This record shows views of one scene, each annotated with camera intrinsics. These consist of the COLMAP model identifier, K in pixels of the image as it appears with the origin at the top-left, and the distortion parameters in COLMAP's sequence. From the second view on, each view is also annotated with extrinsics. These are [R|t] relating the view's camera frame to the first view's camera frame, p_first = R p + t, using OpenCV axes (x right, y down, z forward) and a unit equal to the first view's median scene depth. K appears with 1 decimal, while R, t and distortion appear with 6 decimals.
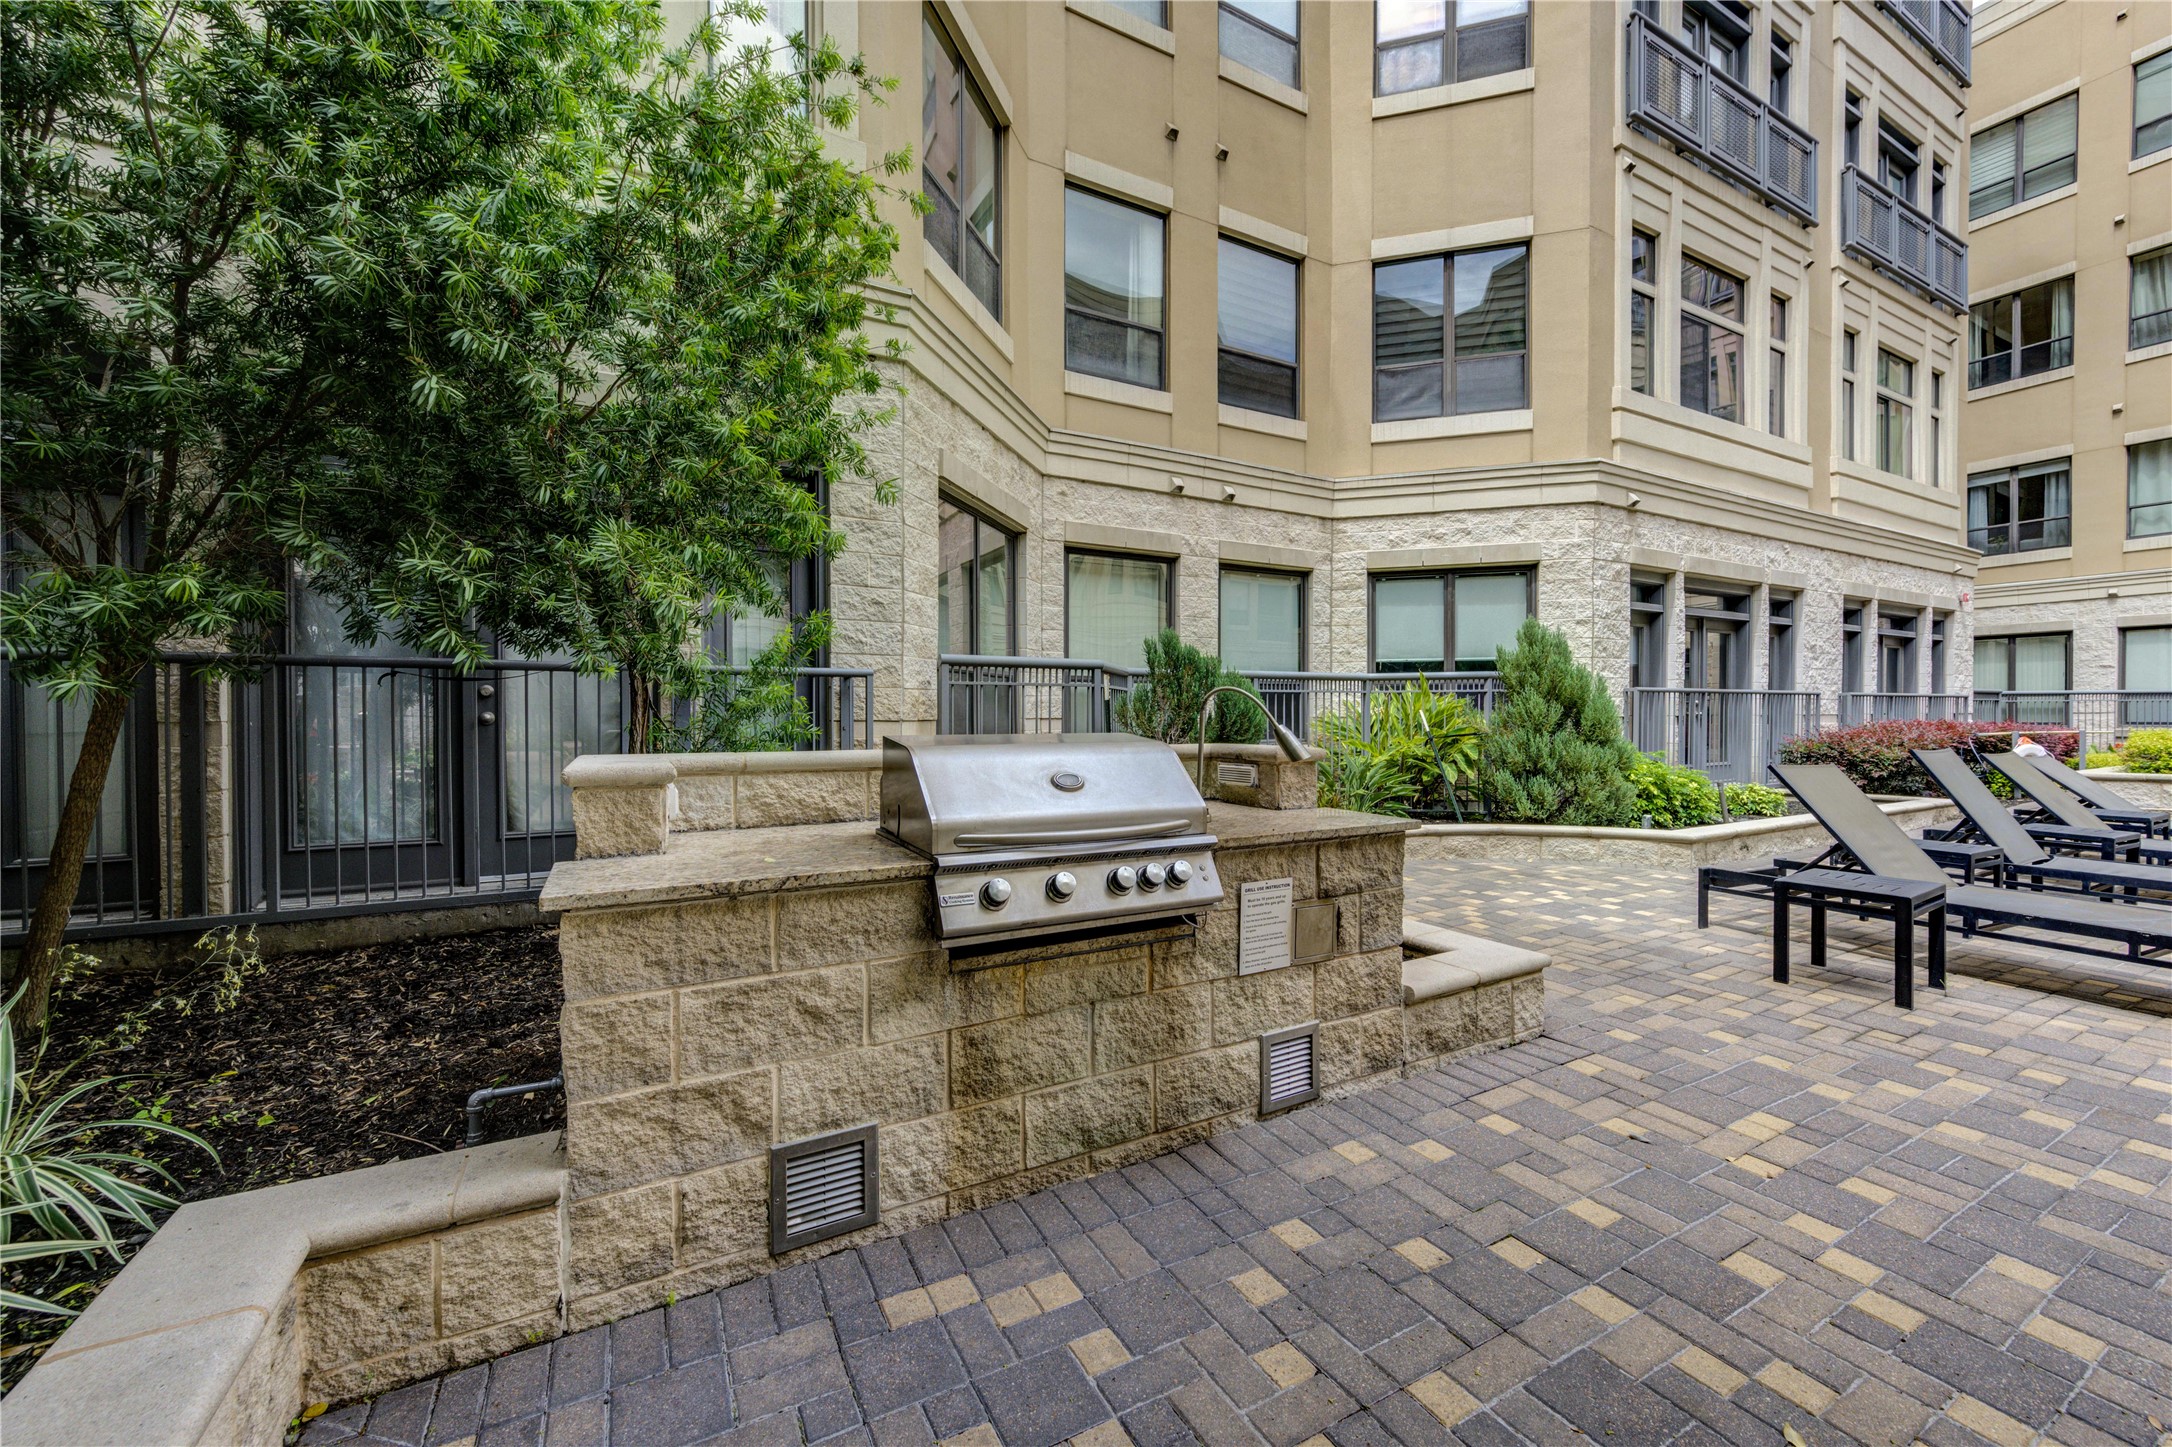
lens RADIAL K [[838.2, 0, 1090.3], [0, 838.2, 731.7], [0, 0, 1]] dist [-0.001700, -0.000351]
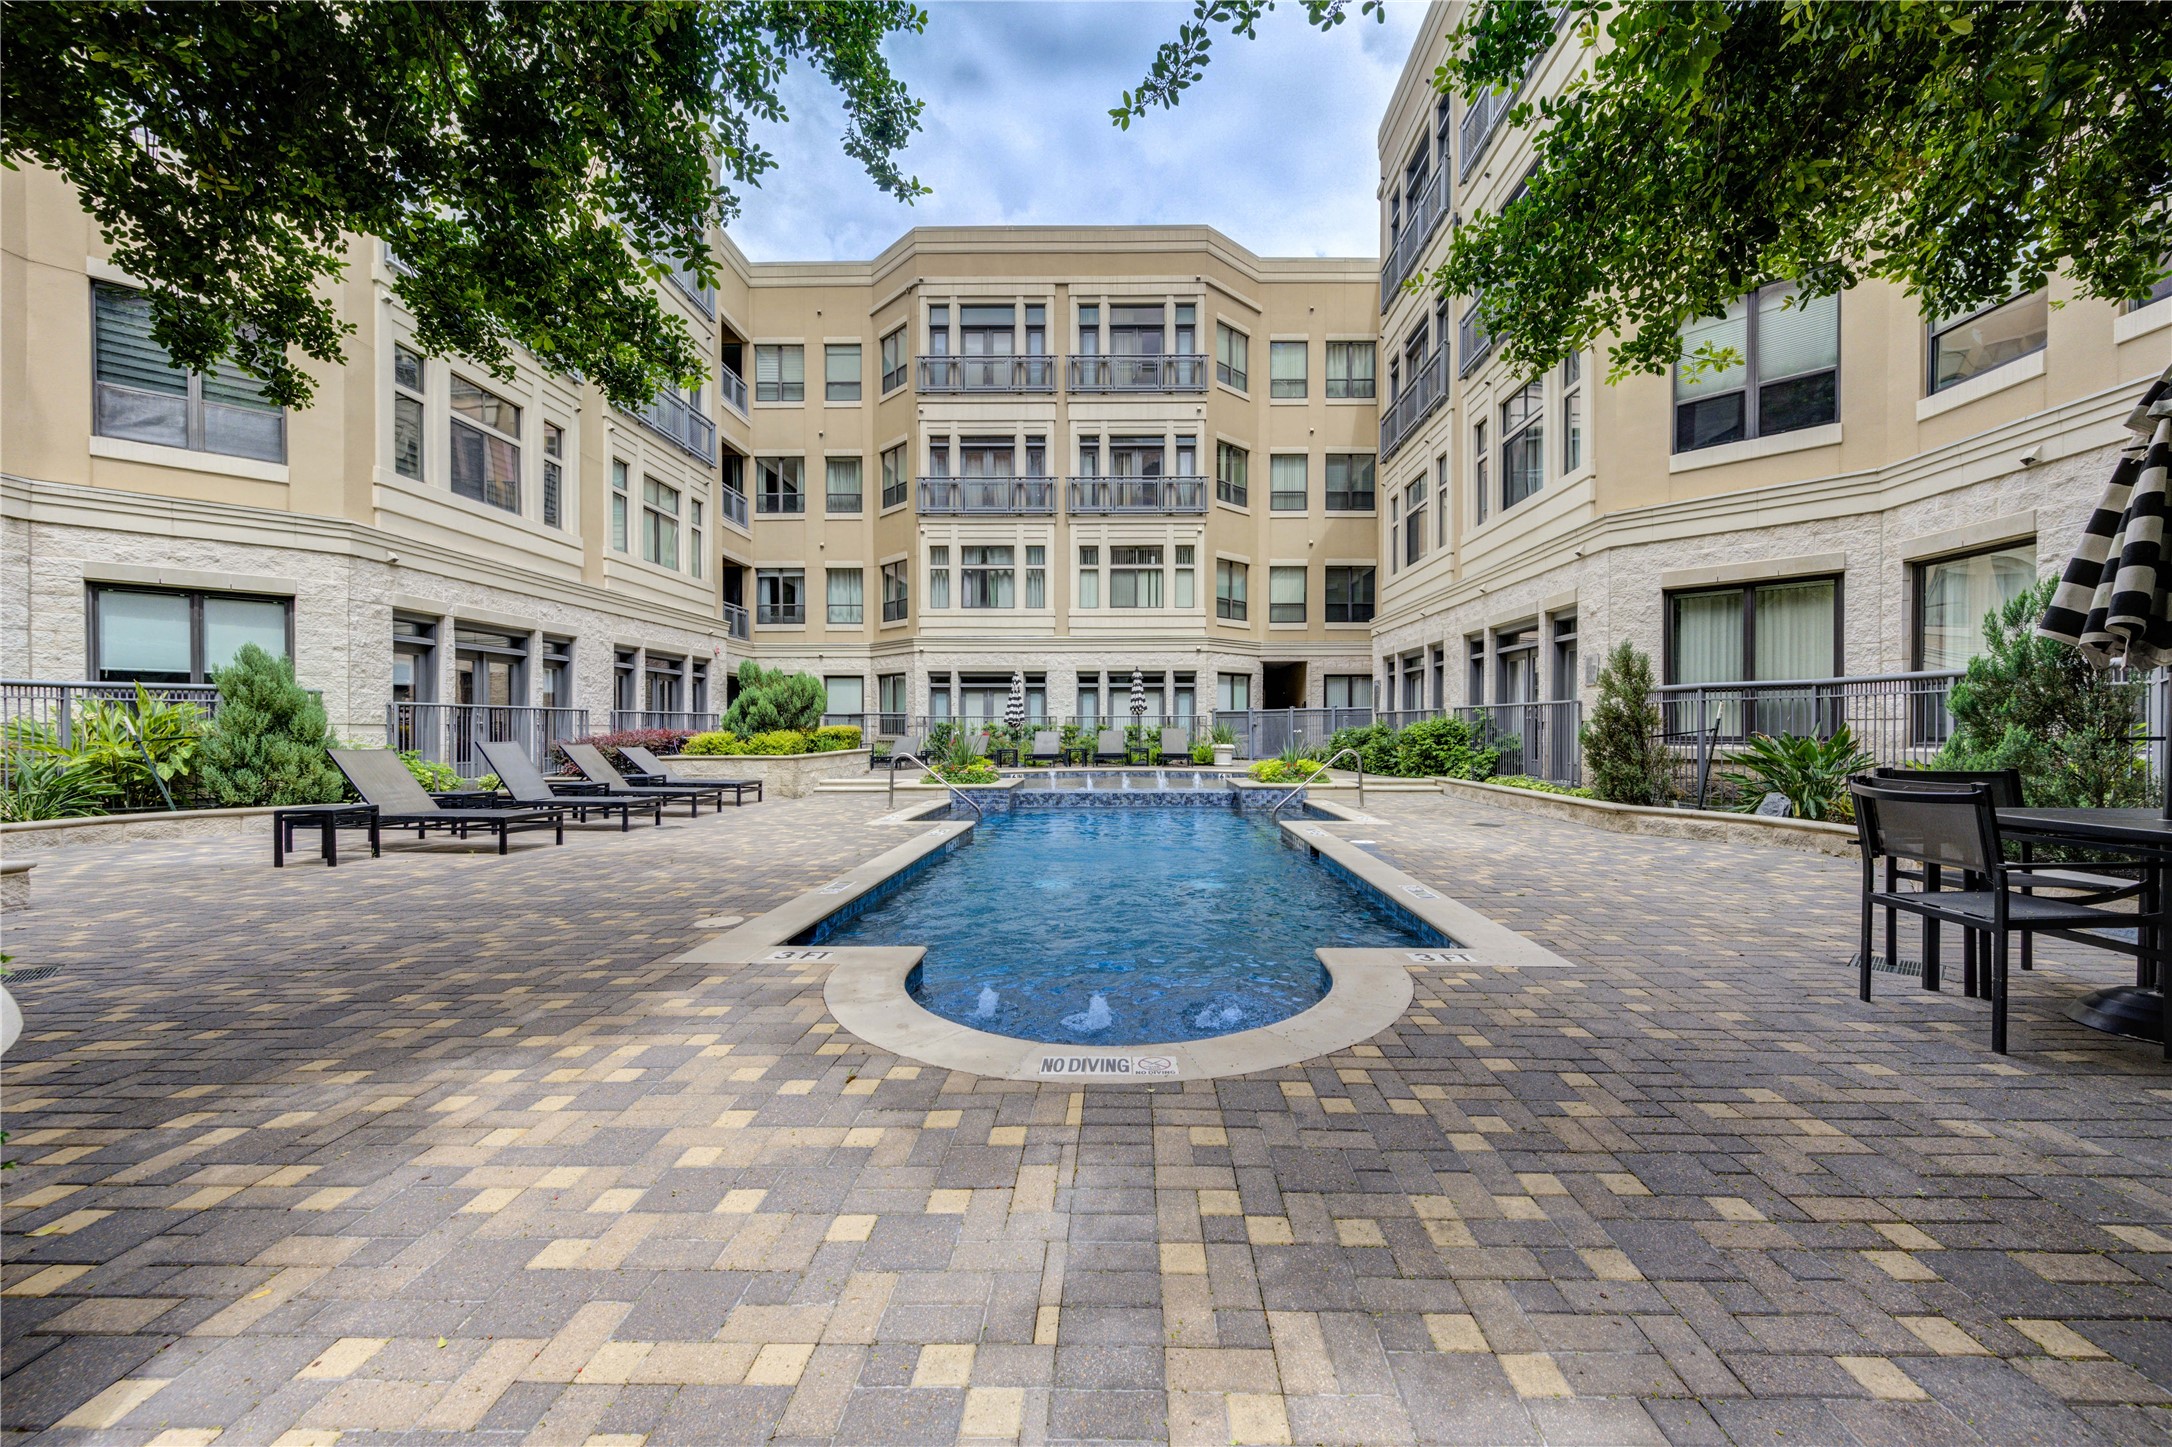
lens RADIAL K [[838.2, 0, 1090.3], [0, 838.2, 731.7], [0, 0, 1]] dist [-0.001700, -0.000351]
pose [[0.484009, -0.003410, 0.875057, 0.035744], [0.021832, 0.999728, -0.008180, 0.025864], [-0.874791, 0.023063, 0.483952, -0.544196]]
